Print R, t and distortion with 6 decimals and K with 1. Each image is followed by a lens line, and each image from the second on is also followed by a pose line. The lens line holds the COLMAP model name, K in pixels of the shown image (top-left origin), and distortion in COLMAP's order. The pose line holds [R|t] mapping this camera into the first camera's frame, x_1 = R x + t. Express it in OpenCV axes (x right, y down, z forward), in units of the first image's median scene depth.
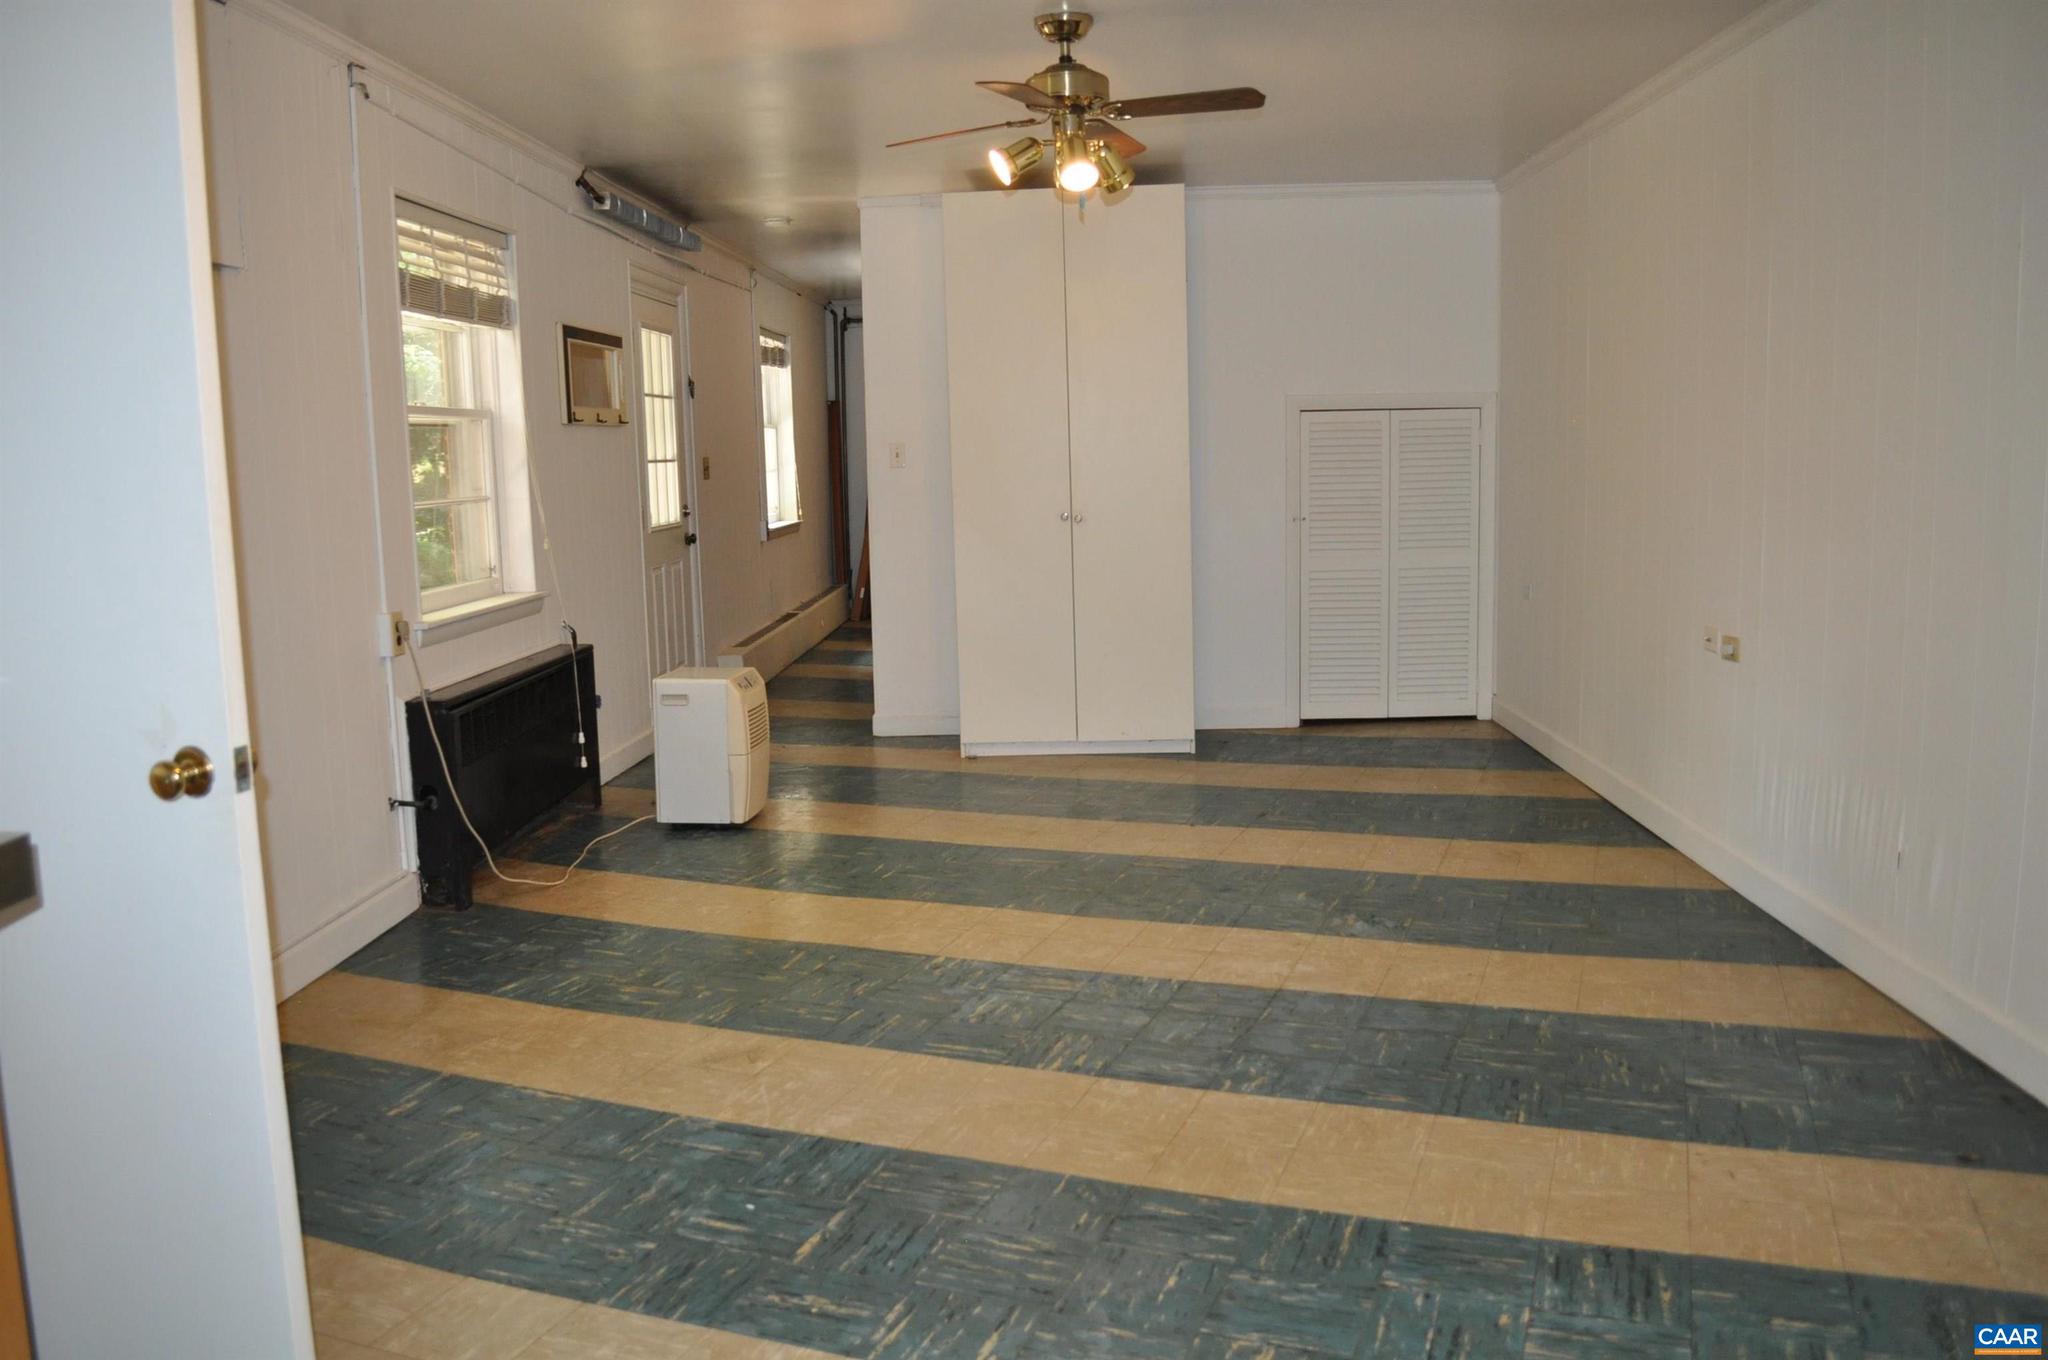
lens RADIAL K [[1610.5, 0, 1024.0], [0, 1610.5, 680.0], [0, 0, 1]] dist [-0.172959, -0.001855]
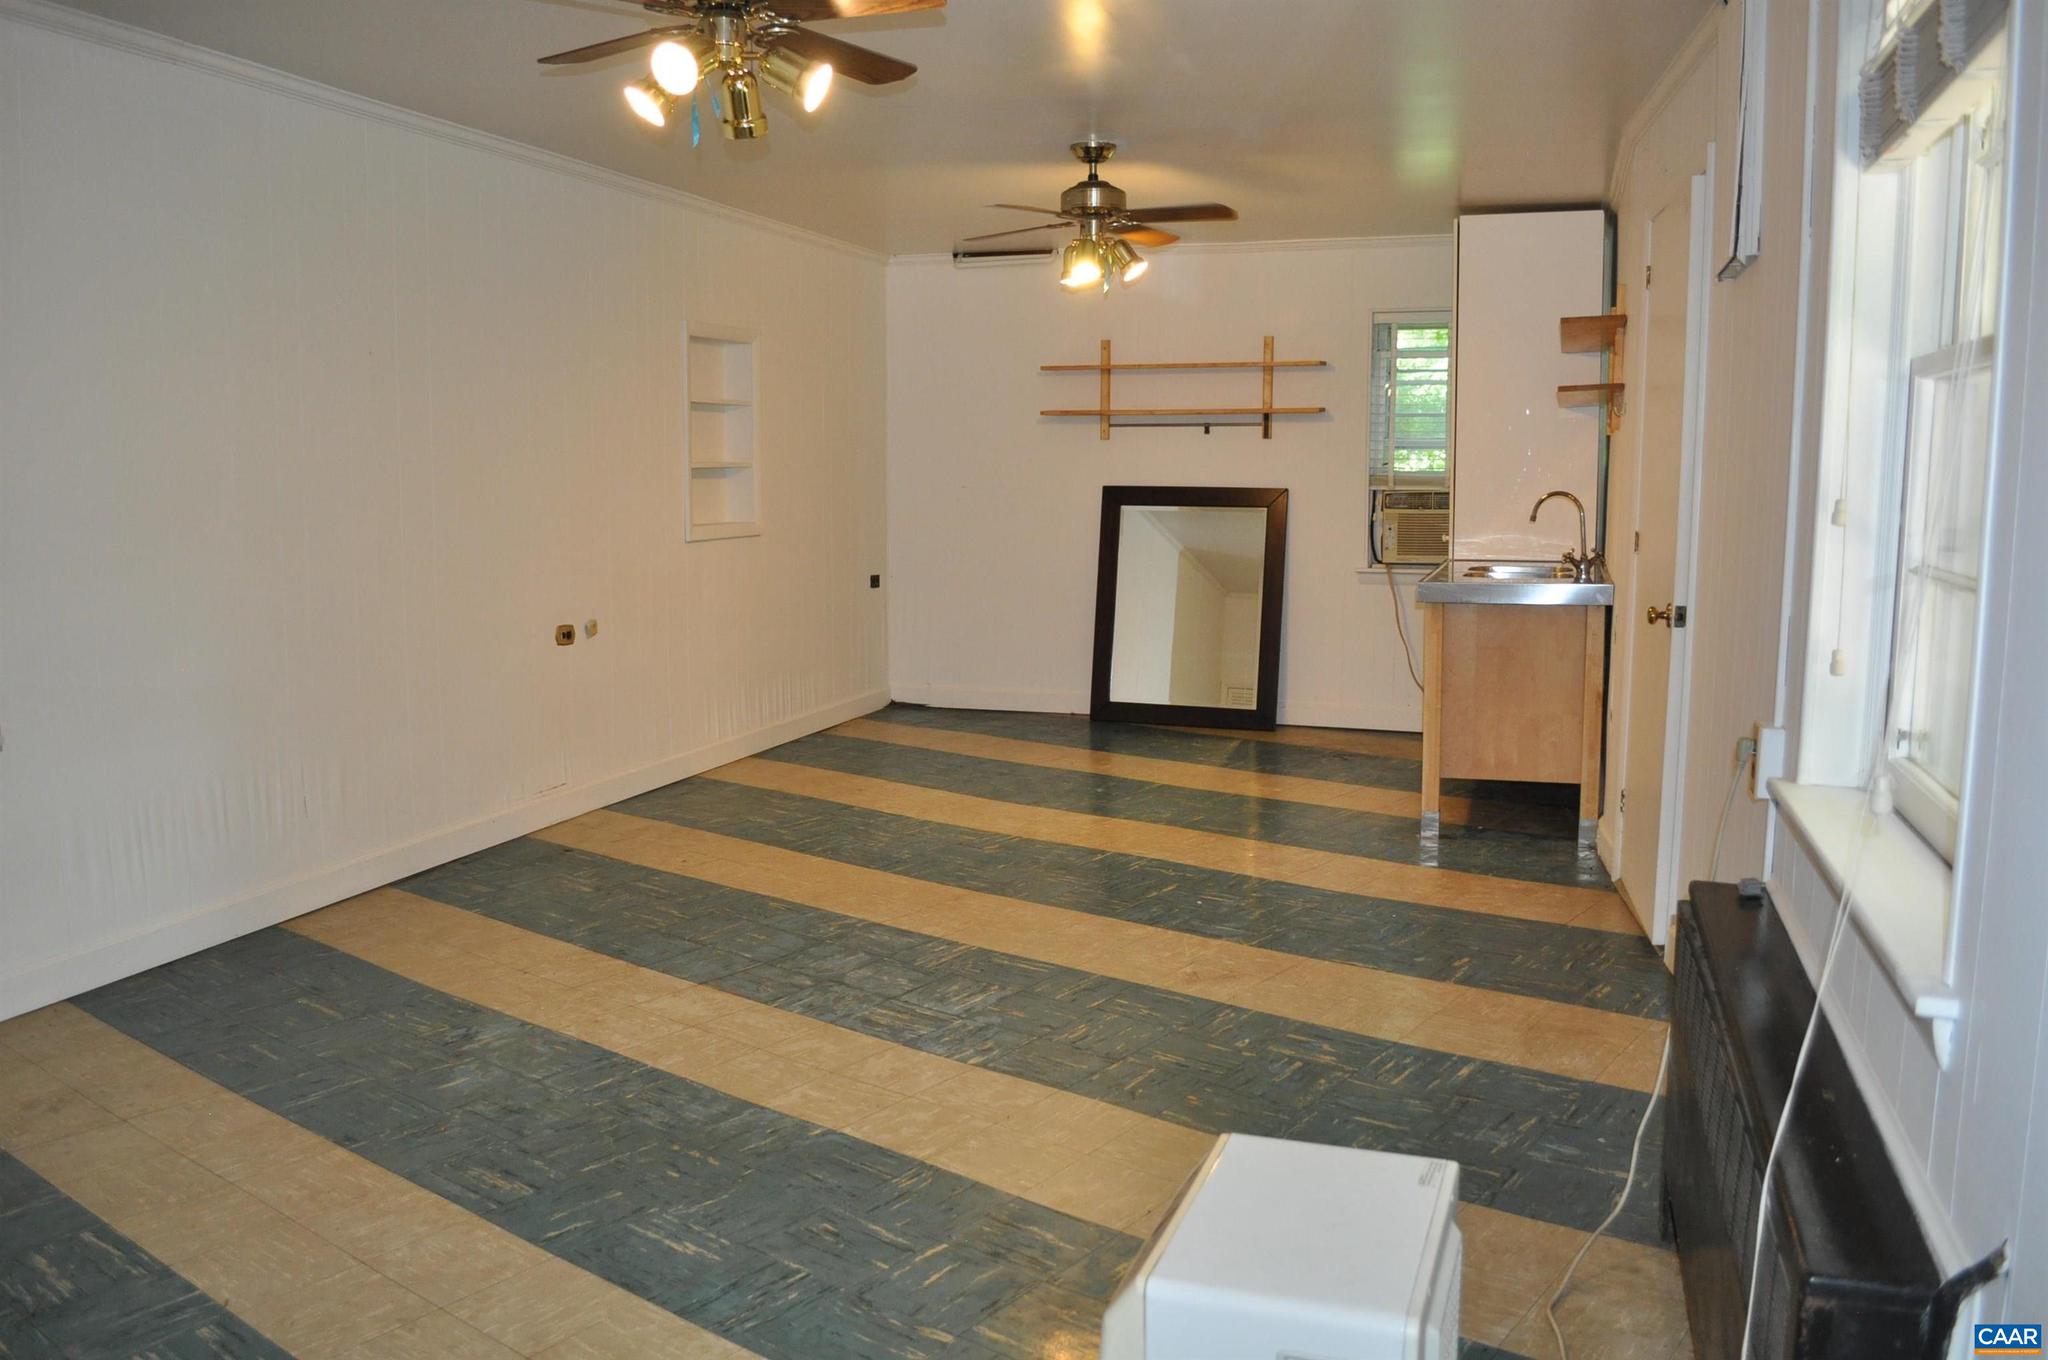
lens RADIAL K [[1610.5, 0, 1024.0], [0, 1610.5, 680.0], [0, 0, 1]] dist [-0.172959, -0.001855]
pose [[-0.960853, -0.018555, 0.276437, -0.368852], [0.055631, 0.964513, 0.258108, -0.289143], [-0.271416, 0.263383, -0.925723, 2.048787]]
